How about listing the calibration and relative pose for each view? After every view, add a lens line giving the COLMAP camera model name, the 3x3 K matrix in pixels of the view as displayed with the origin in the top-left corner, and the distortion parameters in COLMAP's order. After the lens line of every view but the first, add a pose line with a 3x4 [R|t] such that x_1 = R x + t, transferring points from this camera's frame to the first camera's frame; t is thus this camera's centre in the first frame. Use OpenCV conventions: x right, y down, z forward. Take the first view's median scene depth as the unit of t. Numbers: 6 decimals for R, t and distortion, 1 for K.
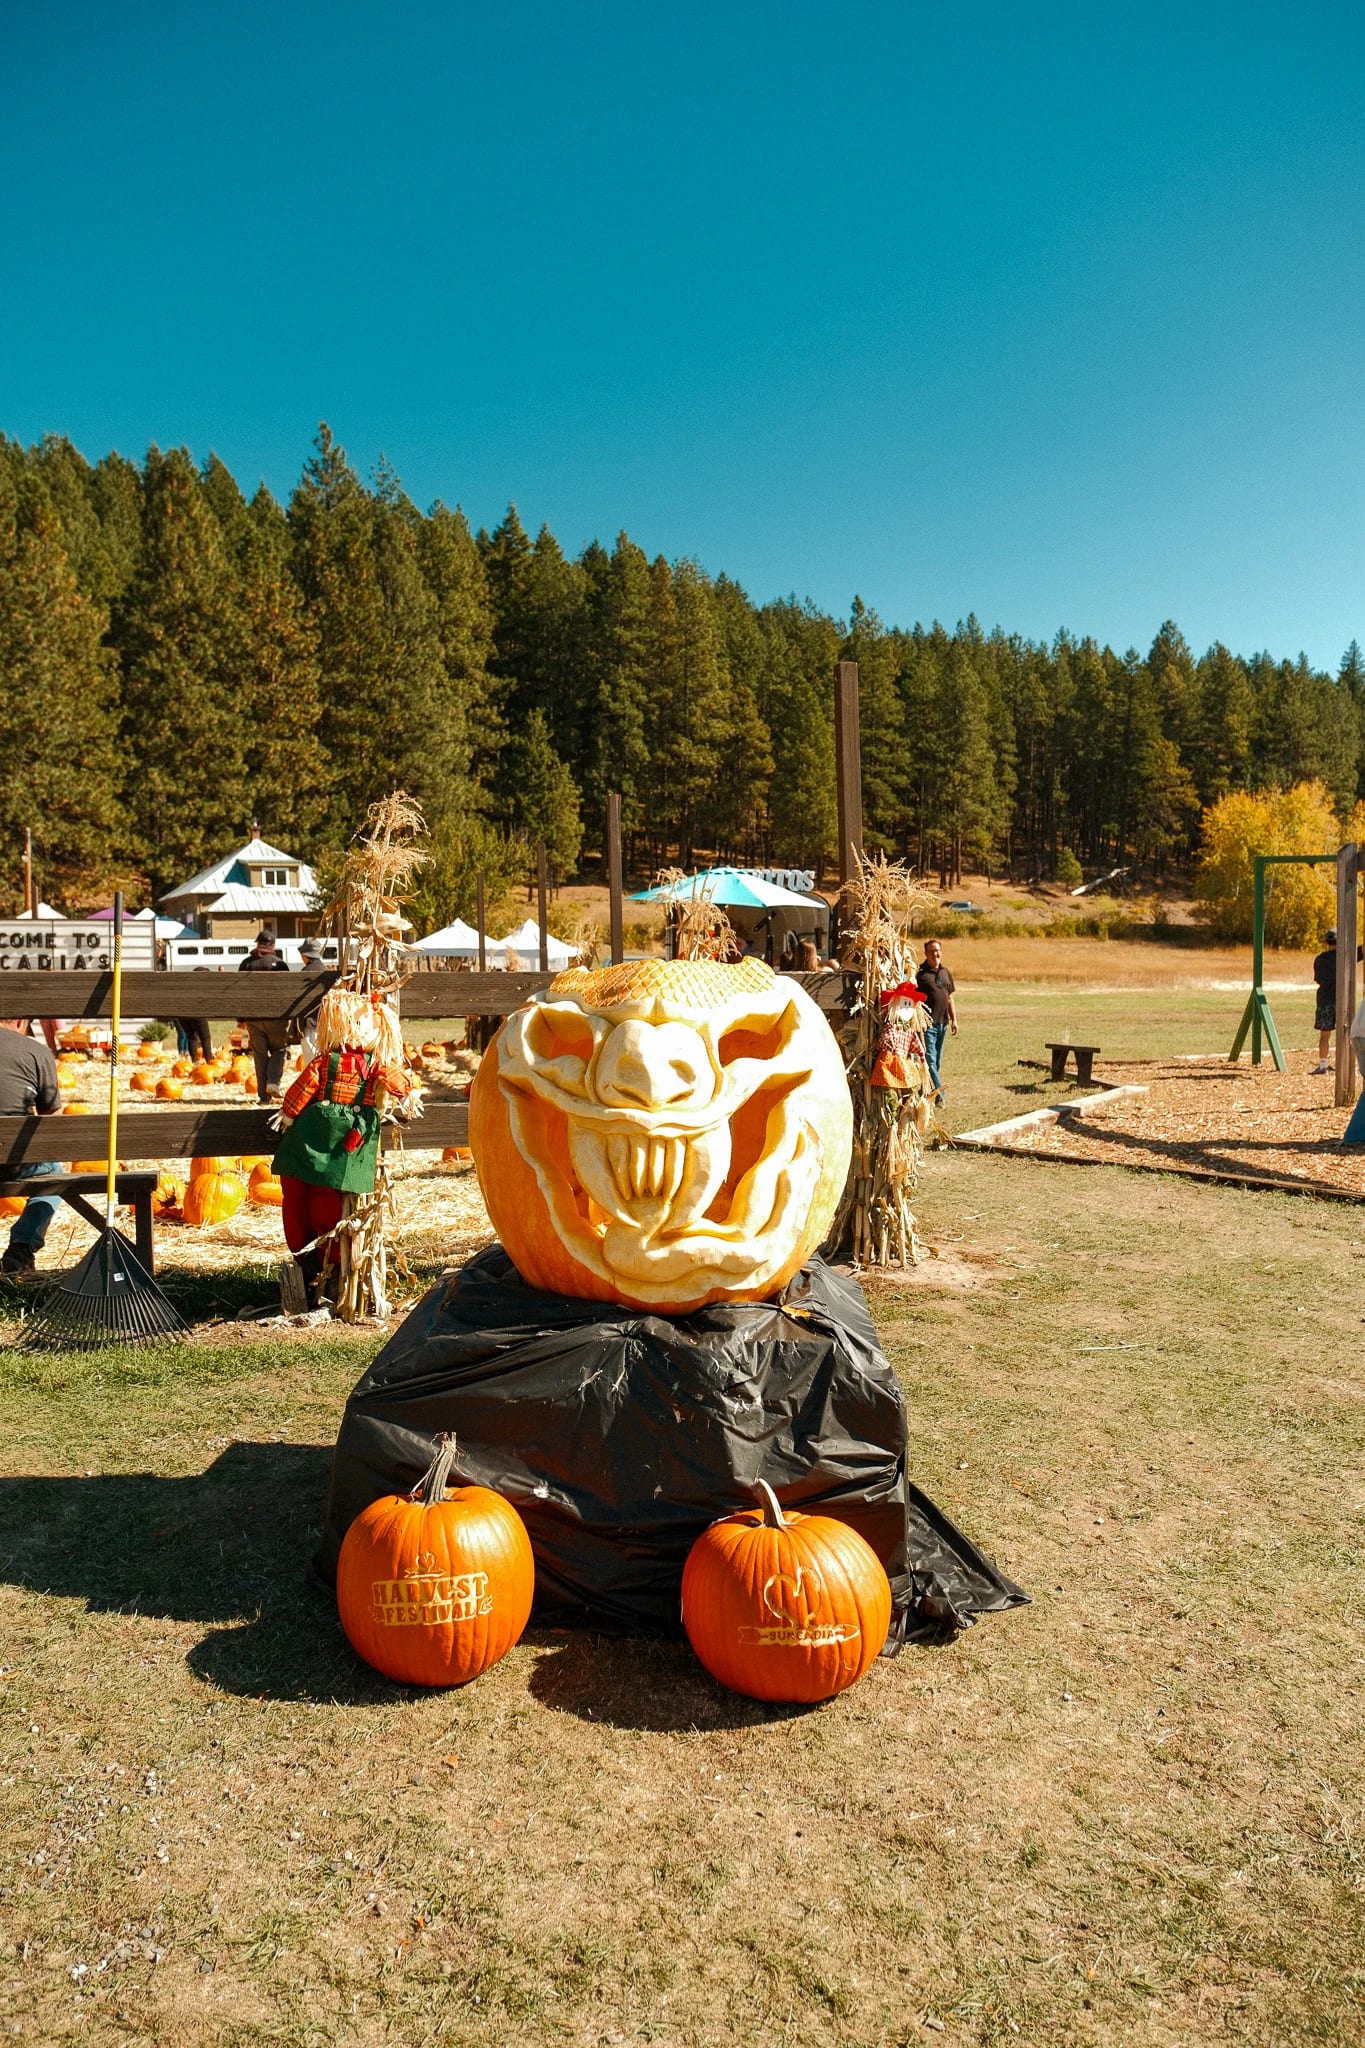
lens RADIAL K [[1401.9, 0, 682.5], [0, 1401.9, 1024.0], [0, 0, 1]] dist [-0.008311, 0.002692]
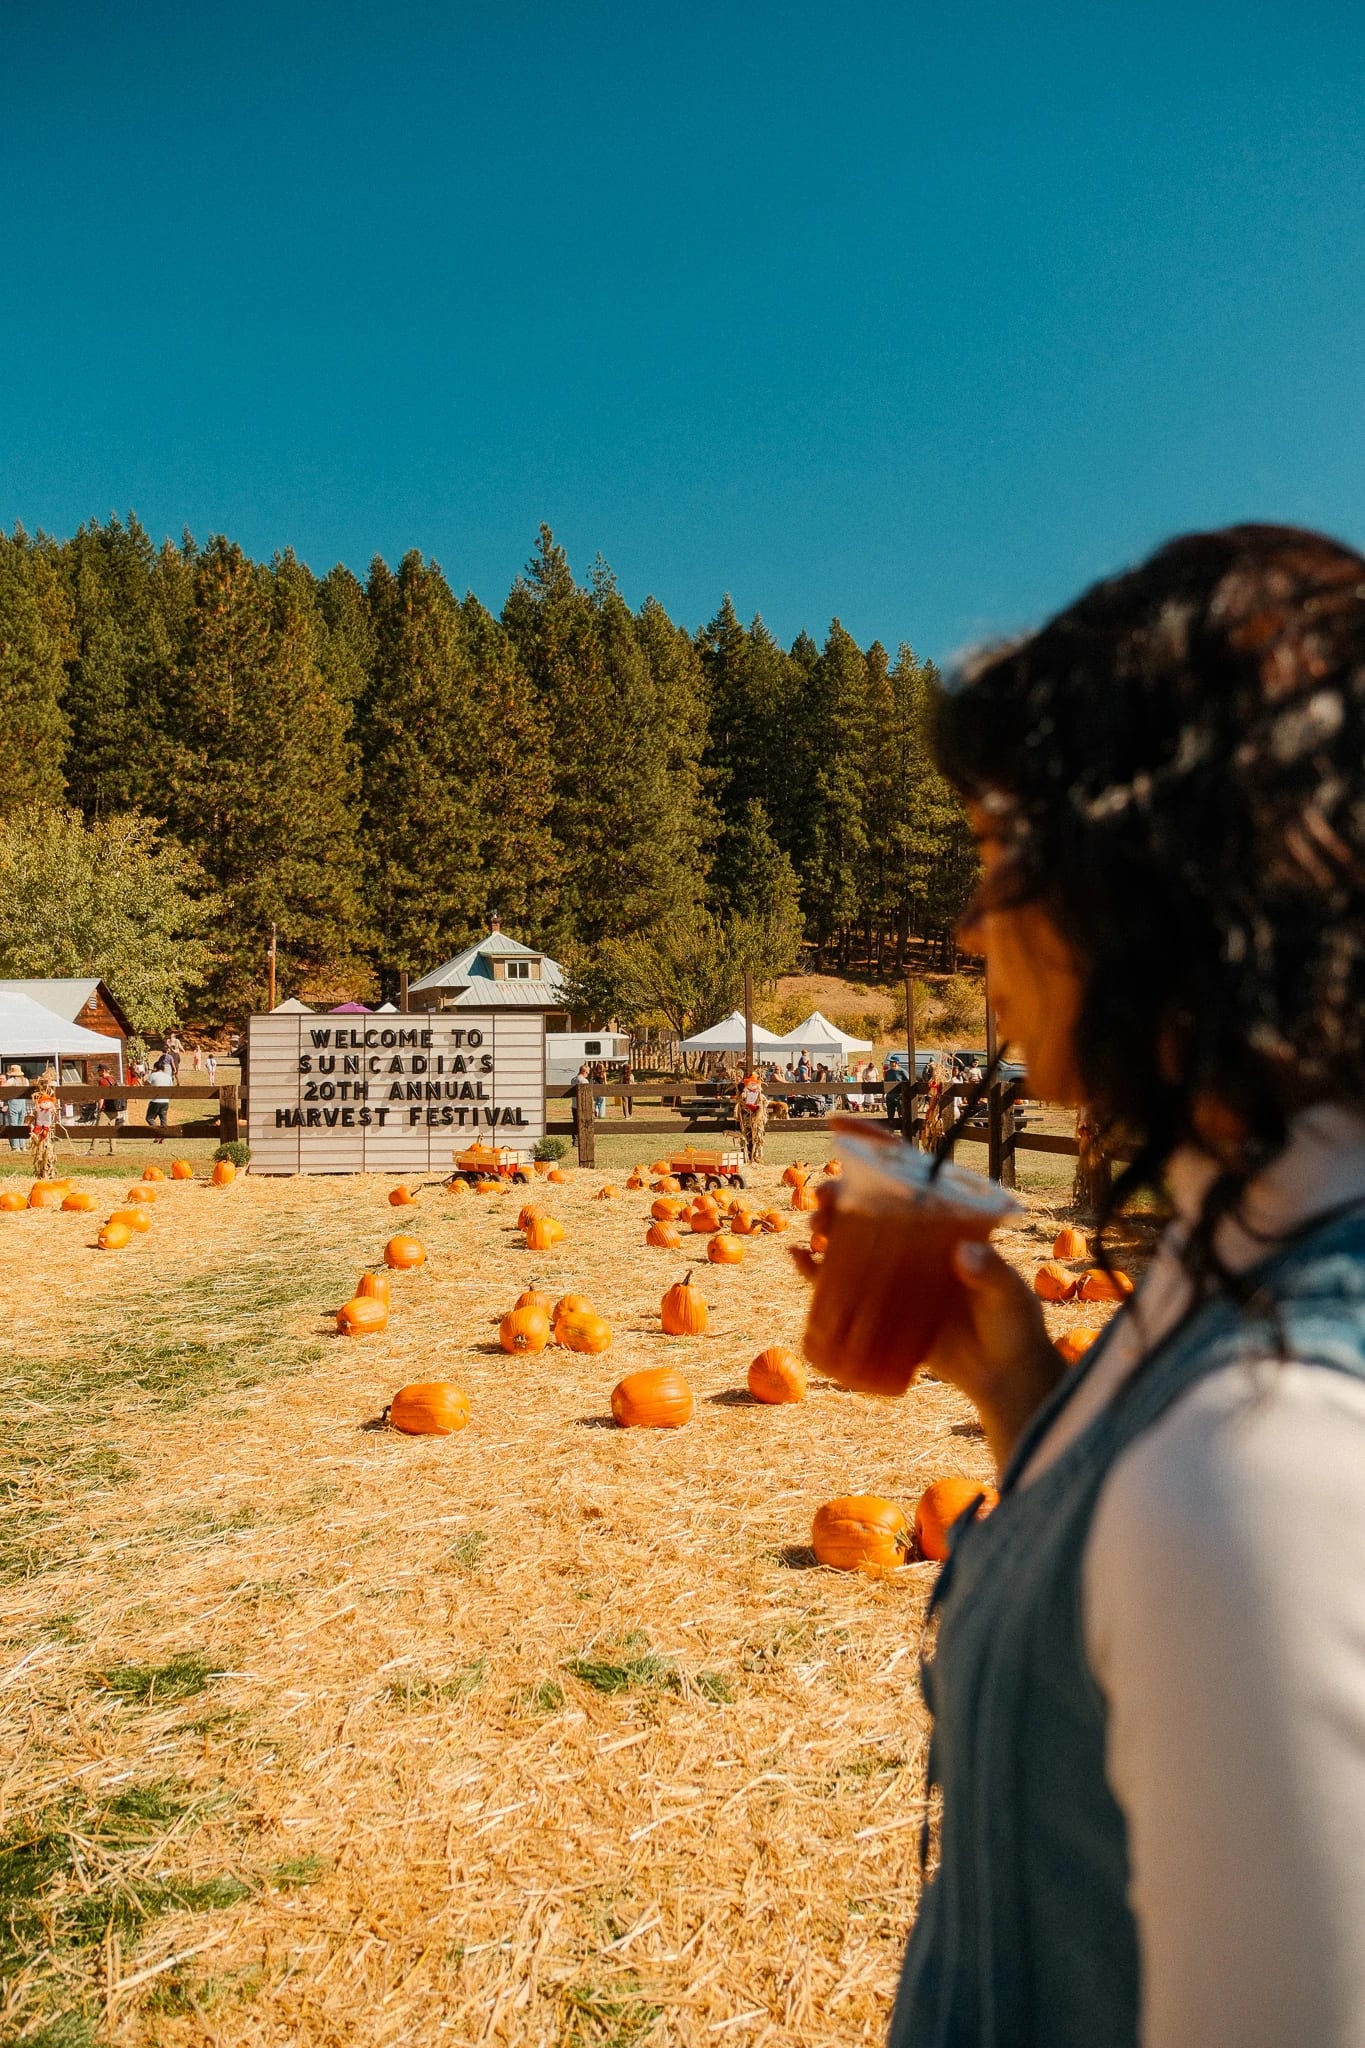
lens RADIAL K [[1401.9, 0, 682.5], [0, 1401.9, 1024.0], [0, 0, 1]] dist [-0.008311, 0.002692]
pose [[0.992241, -0.004001, -0.124262, -0.046651], [-0.004206, 0.997829, -0.065718, -0.003296], [0.124255, 0.065731, 0.990071, 0.045293]]
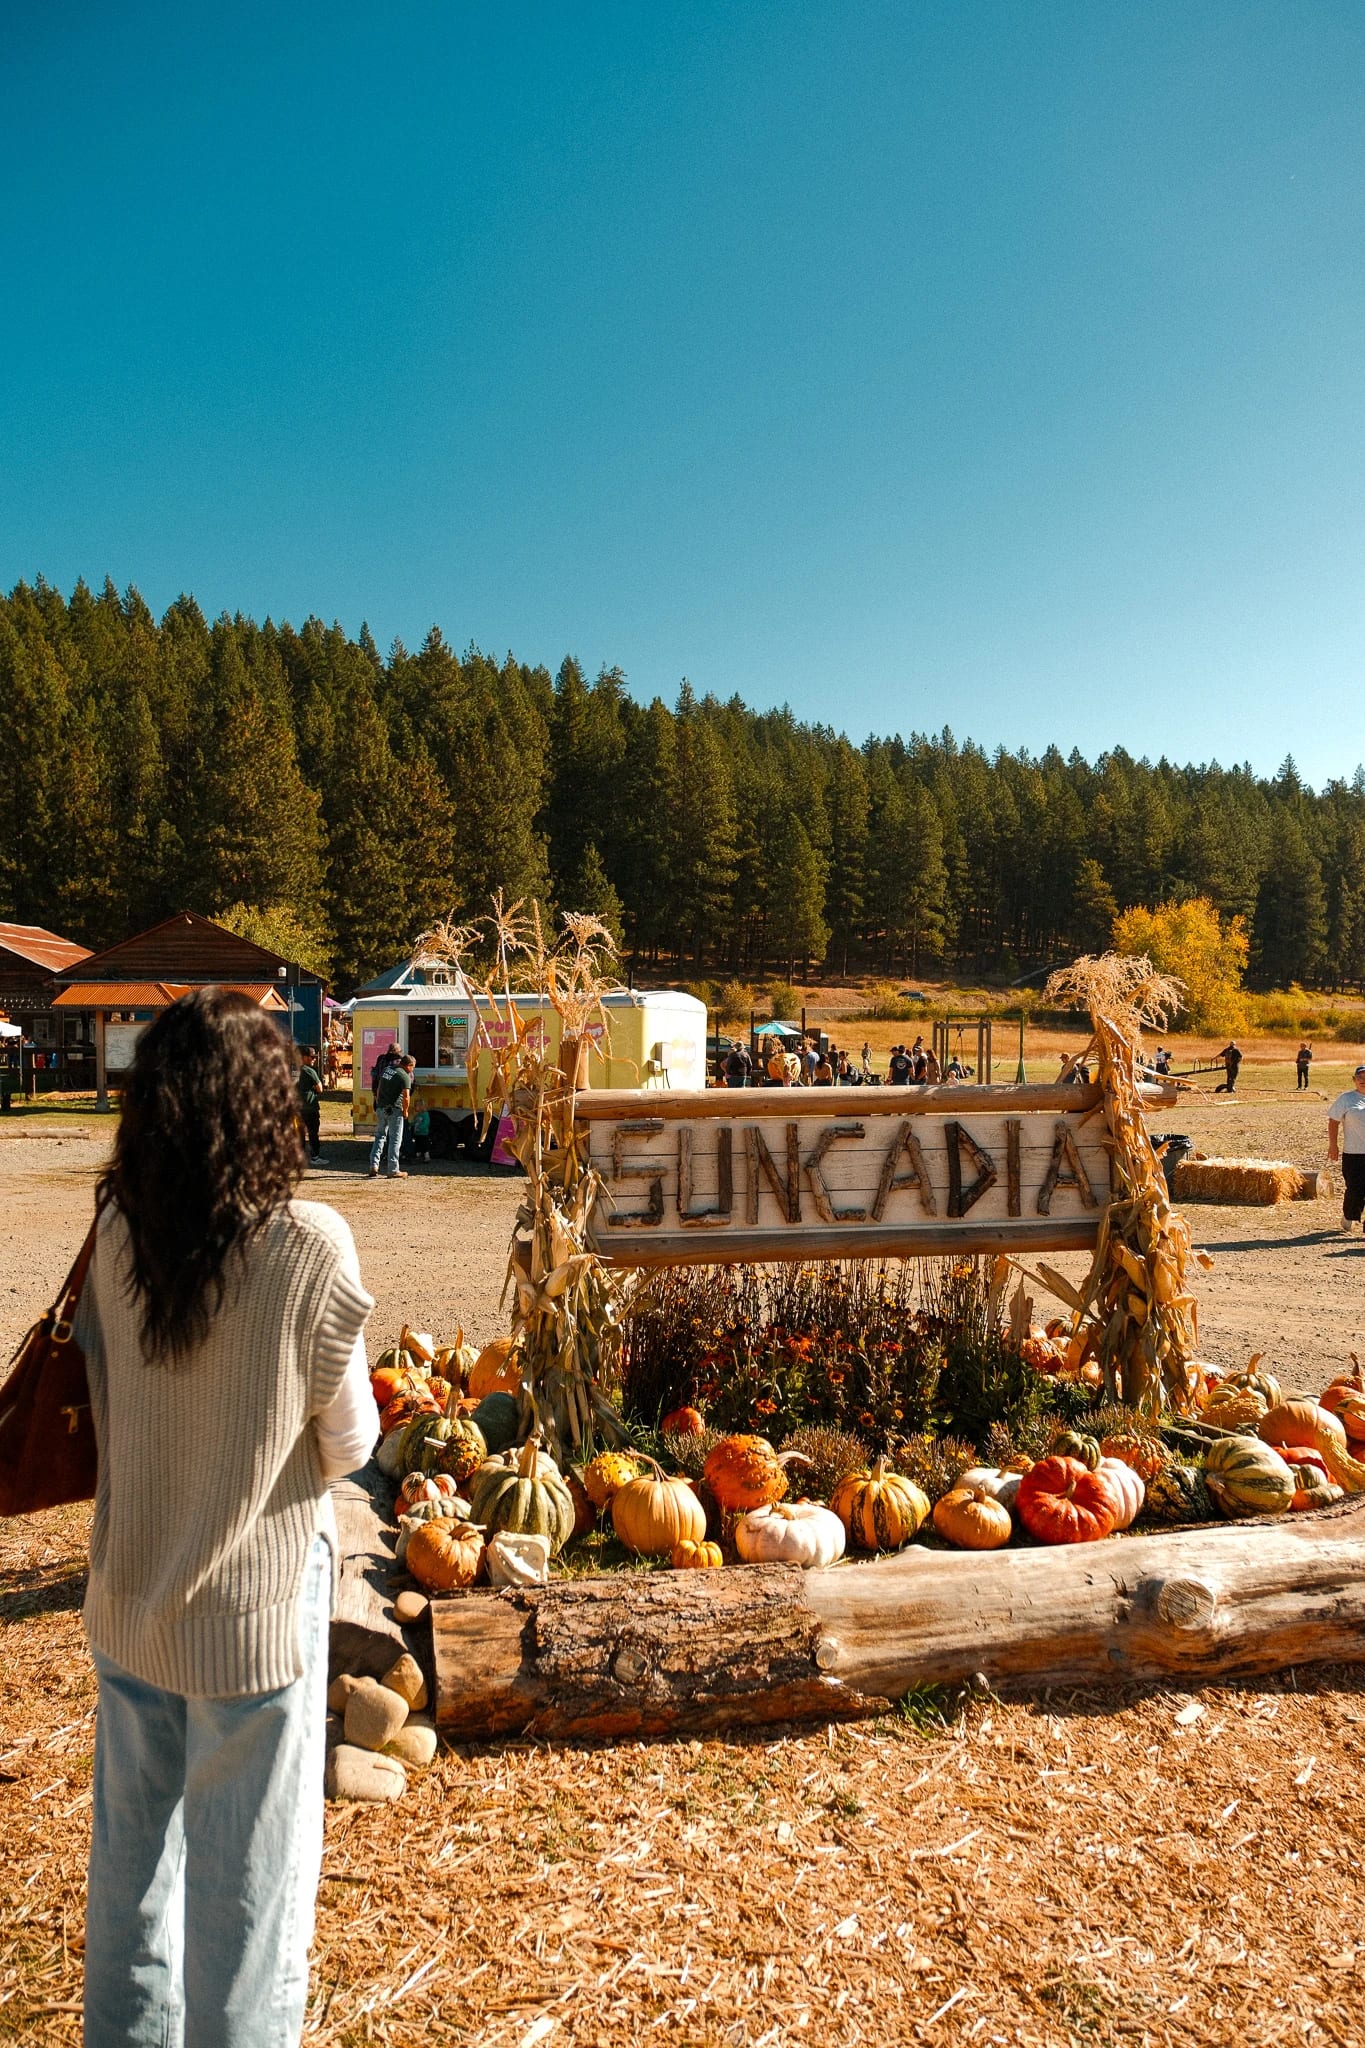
lens RADIAL K [[1401.9, 0, 682.5], [0, 1401.9, 1024.0], [0, 0, 1]] dist [-0.008311, 0.002692]
pose [[0.999783, 0.019869, 0.006194, -0.031230], [-0.019566, 0.998762, -0.045725, 0.006630], [-0.007095, 0.045593, 0.998935, -0.424236]]
